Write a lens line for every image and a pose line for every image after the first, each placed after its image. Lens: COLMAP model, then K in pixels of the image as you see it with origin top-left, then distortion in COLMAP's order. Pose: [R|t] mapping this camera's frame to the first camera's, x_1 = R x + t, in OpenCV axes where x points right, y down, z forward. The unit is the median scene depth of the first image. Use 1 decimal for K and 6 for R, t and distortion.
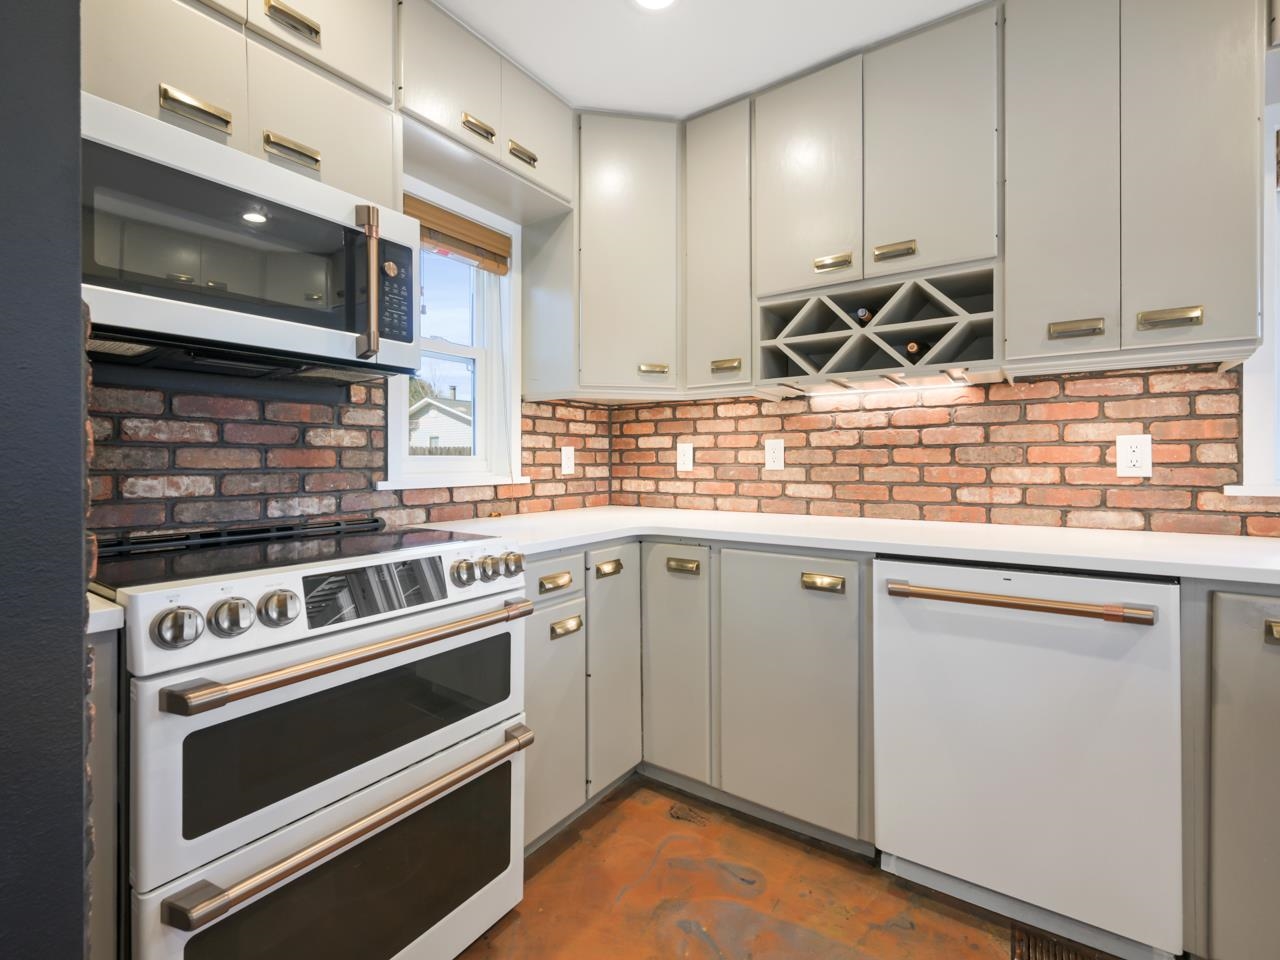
lens RADIAL K [[574.4, 0, 640.9], [0, 574.4, 461.5], [0, 0, 1]] dist [-0.003496, 0.001092]
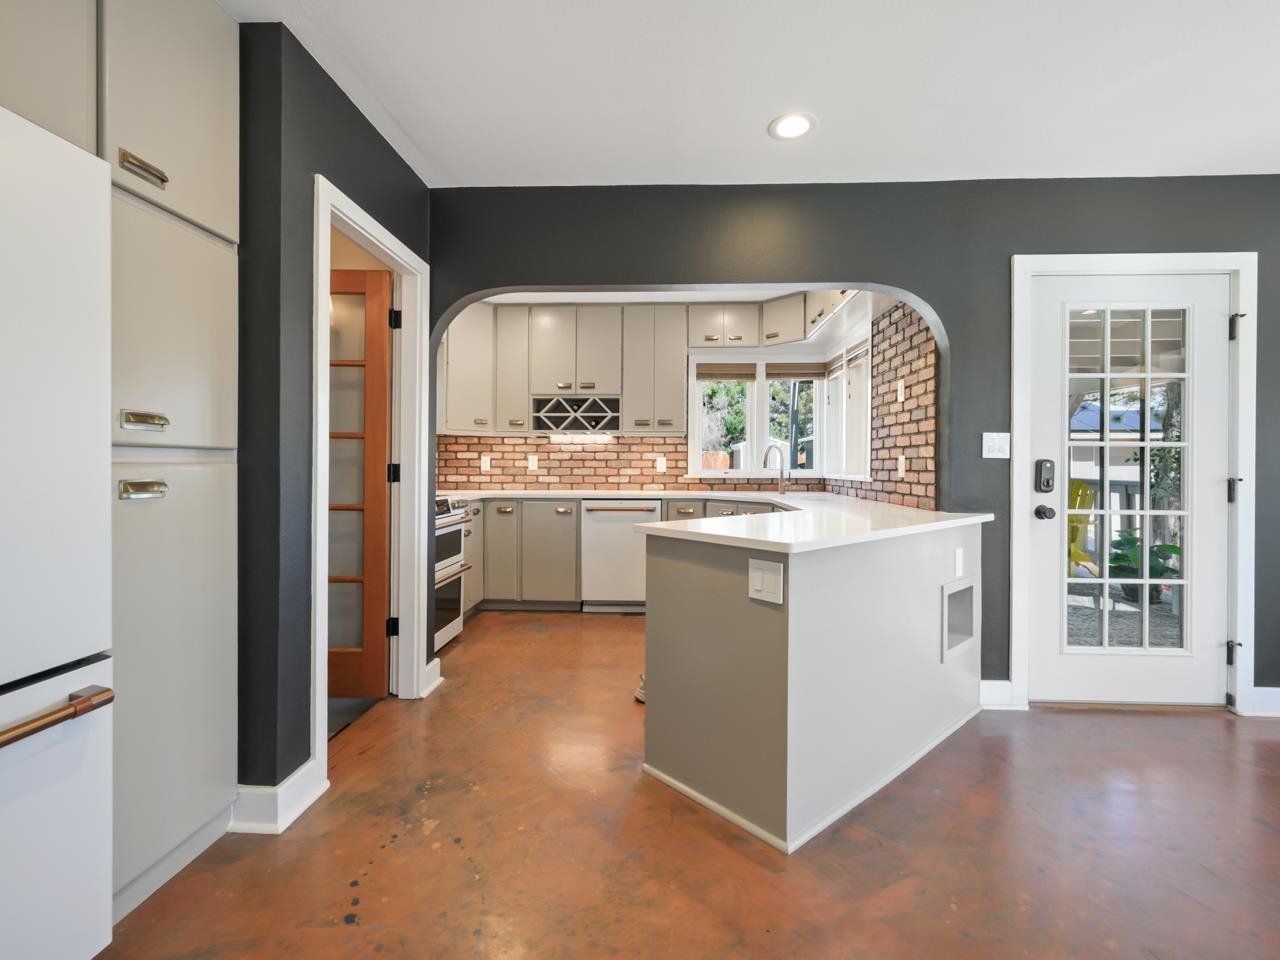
lens RADIAL K [[574.4, 0, 647.5], [0, 574.4, 465.5], [0, 0, 1]] dist [-0.003496, 0.001092]
pose [[0.843232, 0.005548, 0.537521, -0.687901], [-0.005757, 0.999983, -0.001291, -0.001729], [-0.537519, -0.002006, 0.843249, -1.275832]]
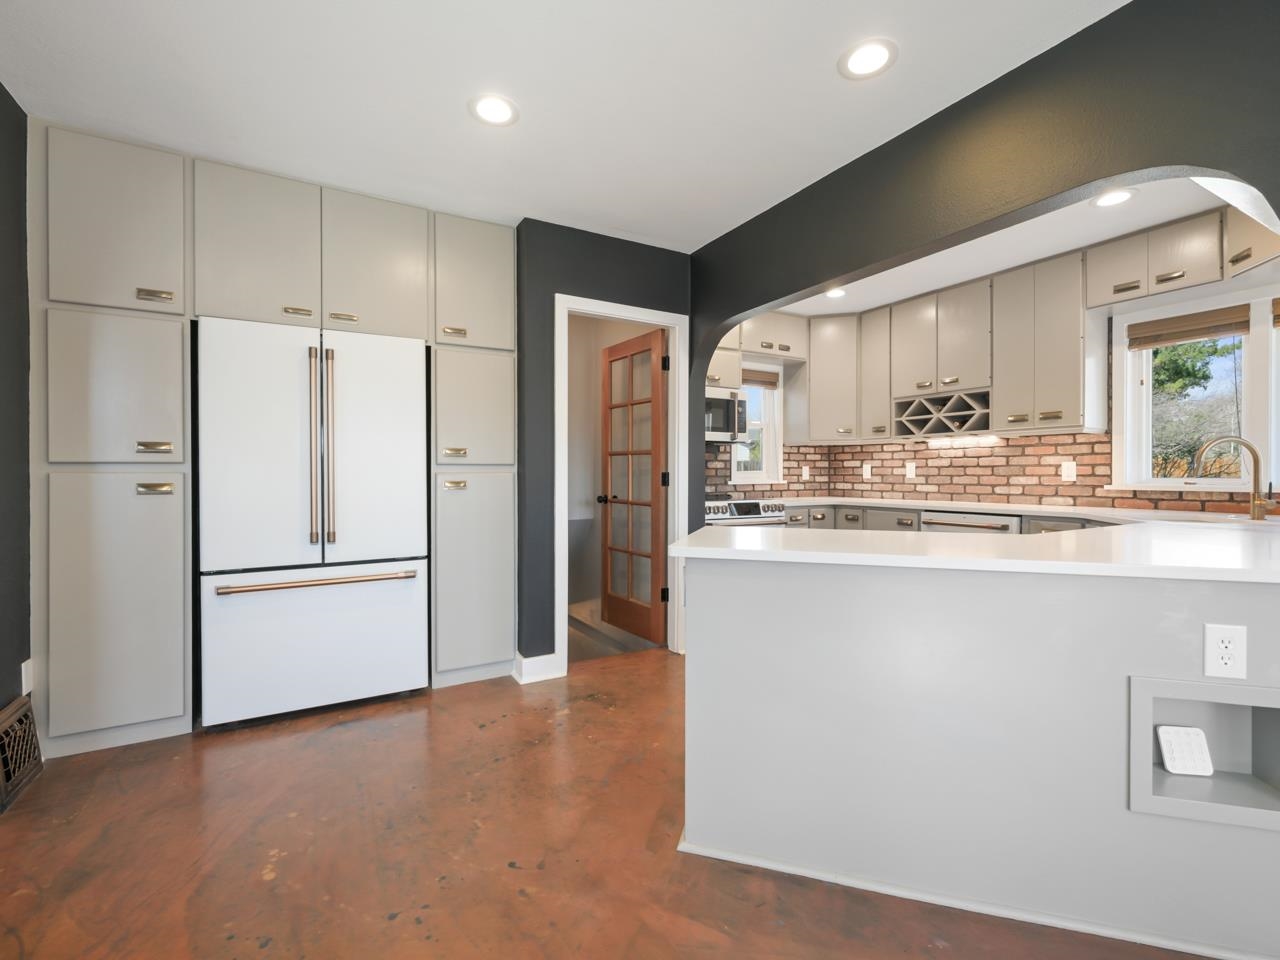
lens RADIAL K [[574.4, 0, 639.6], [0, 574.4, 476.3], [0, 0, 1]] dist [-0.003496, 0.001092]
pose [[0.903574, 0.003586, -0.428417, 0.289919], [-0.001269, 0.999983, 0.005694, -0.001638], [0.428430, -0.004601, 0.903563, -1.489339]]
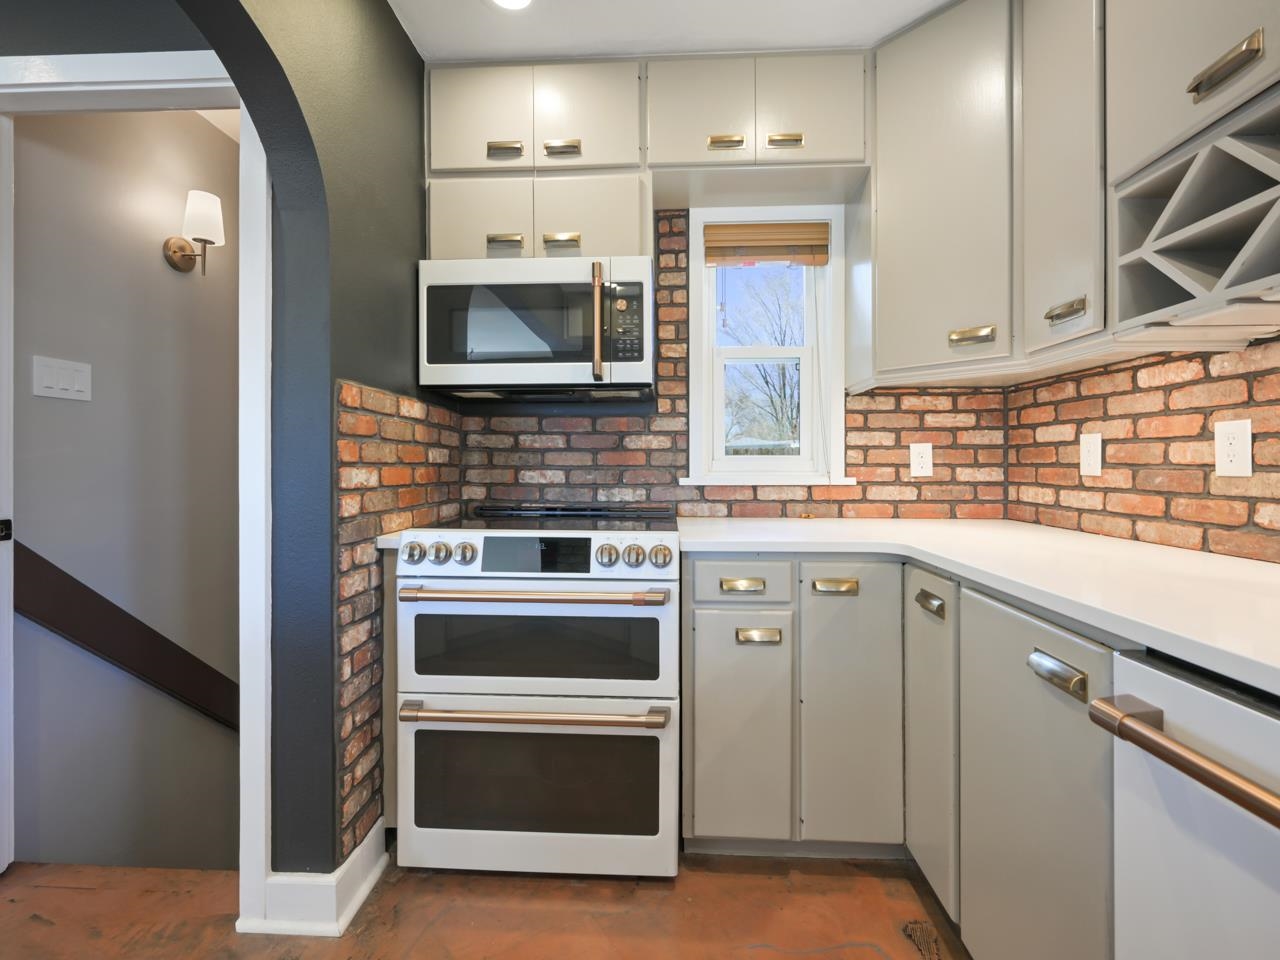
lens RADIAL K [[574.4, 0, 645.1], [0, 574.4, 463.4], [0, 0, 1]] dist [-0.003496, 0.001092]
pose [[0.529660, 0.002956, -0.848205, 0.489730], [-0.001131, 0.999996, 0.002779, 0.001818], [0.848209, -0.000513, 0.529661, 0.296813]]
